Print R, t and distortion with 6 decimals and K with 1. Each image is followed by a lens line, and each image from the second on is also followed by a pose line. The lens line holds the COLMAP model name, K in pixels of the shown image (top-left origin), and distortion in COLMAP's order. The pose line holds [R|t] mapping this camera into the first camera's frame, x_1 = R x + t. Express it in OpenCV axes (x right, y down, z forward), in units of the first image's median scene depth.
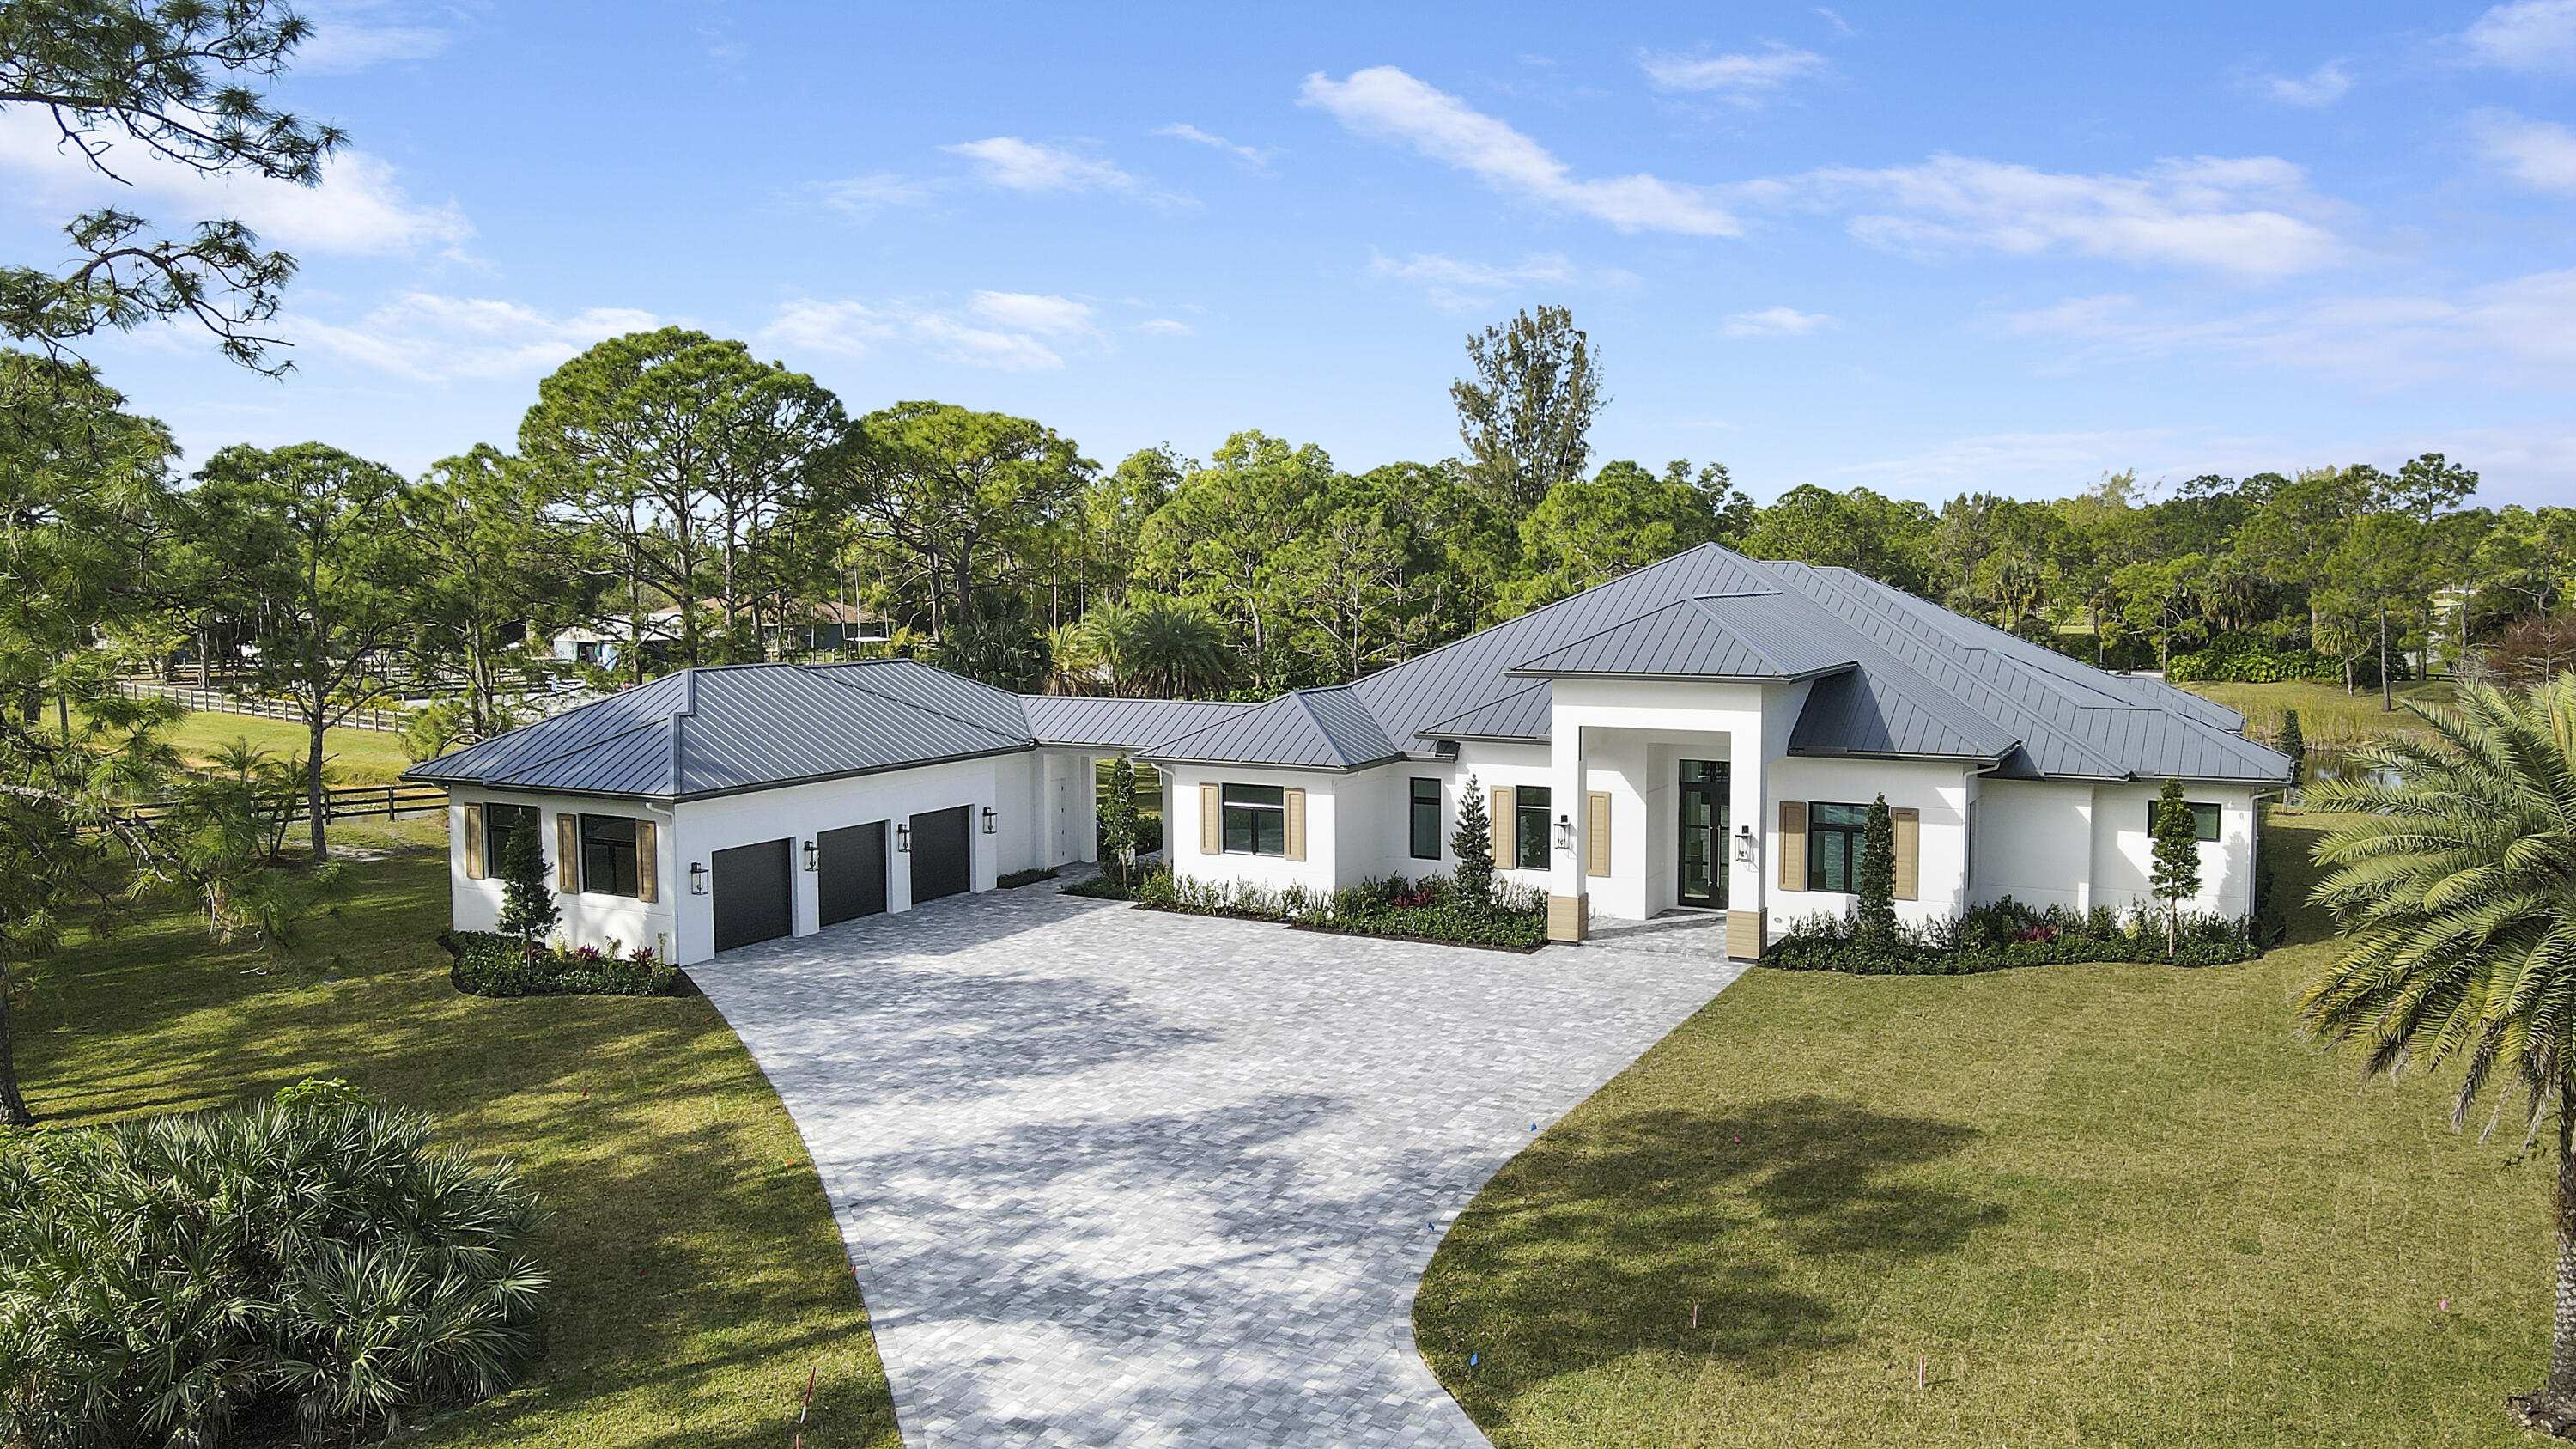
lens RADIAL K [[1948.9, 0, 1426.7], [0, 1948.9, 721.2], [0, 0, 1]] dist [-0.028276, 0.077846]
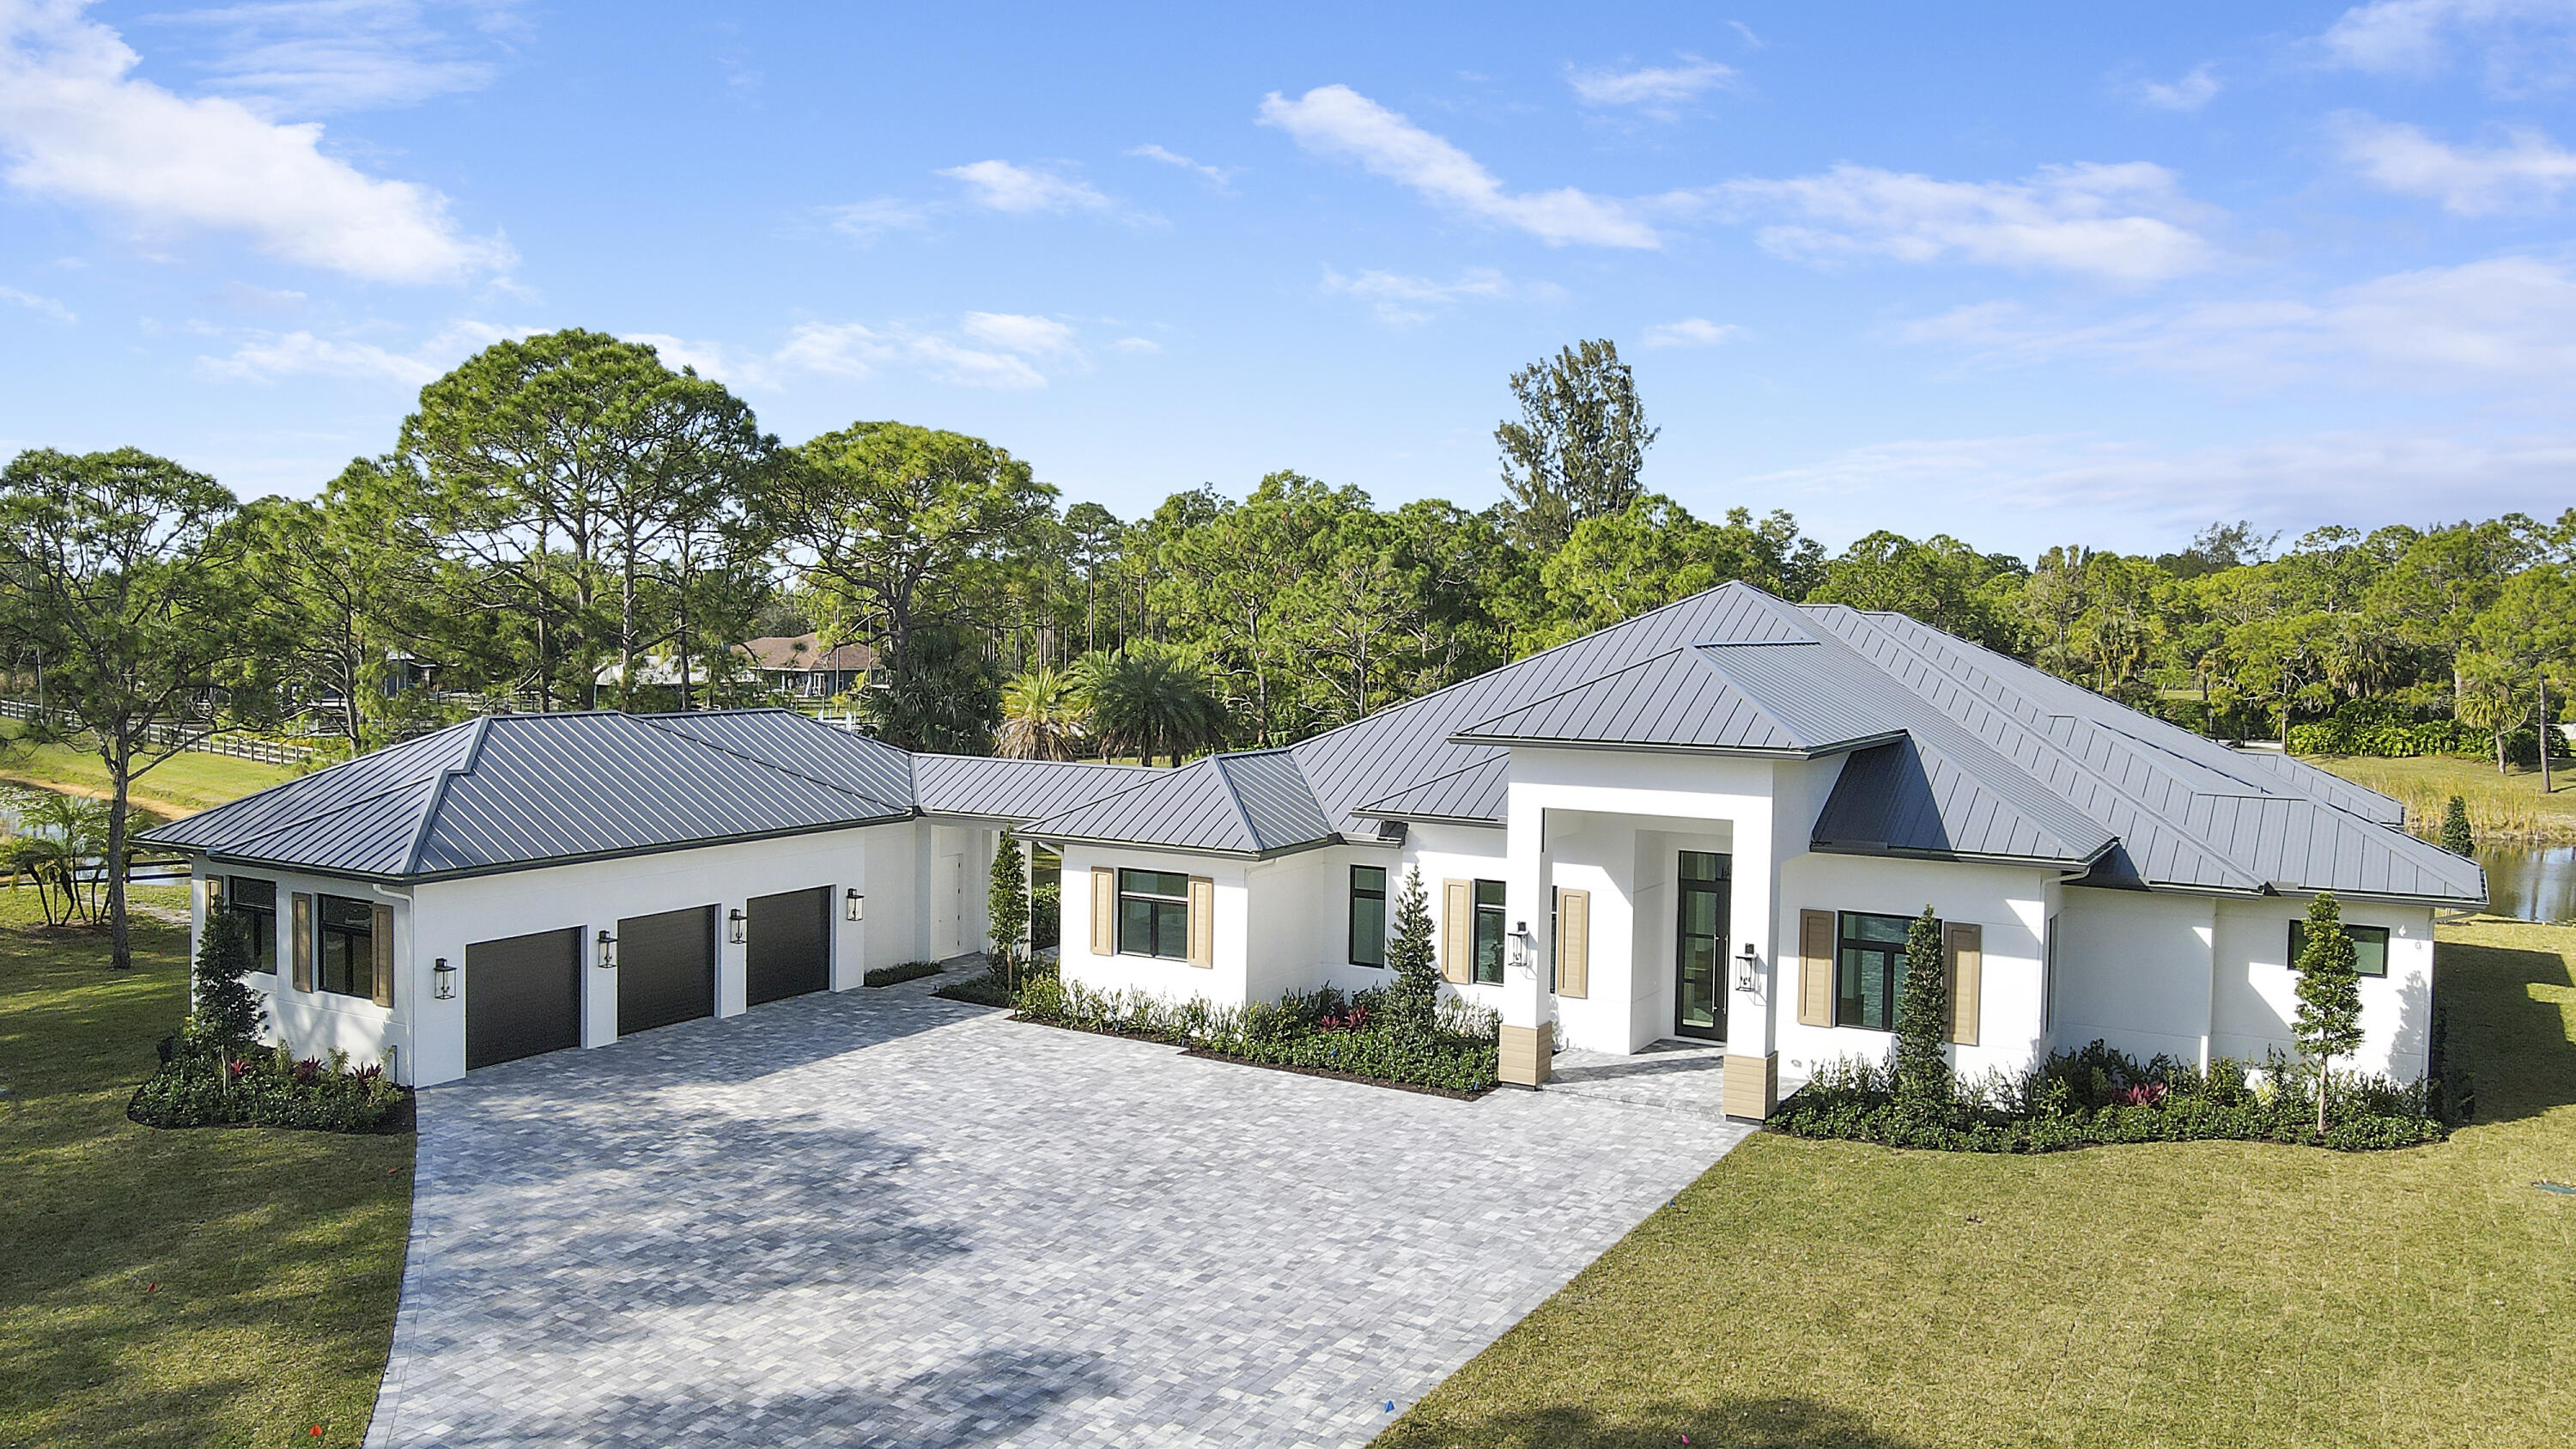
lens RADIAL K [[1901.2, 0, 1436.5], [0, 1901.2, 740.2], [0, 0, 1]] dist [0.000081, 0.011464]
pose [[0.998693, 0.015442, -0.048729, 0.069589], [-0.016334, 0.999705, -0.017951, -0.009801], [0.048437, 0.018723, 0.998651, 0.226825]]
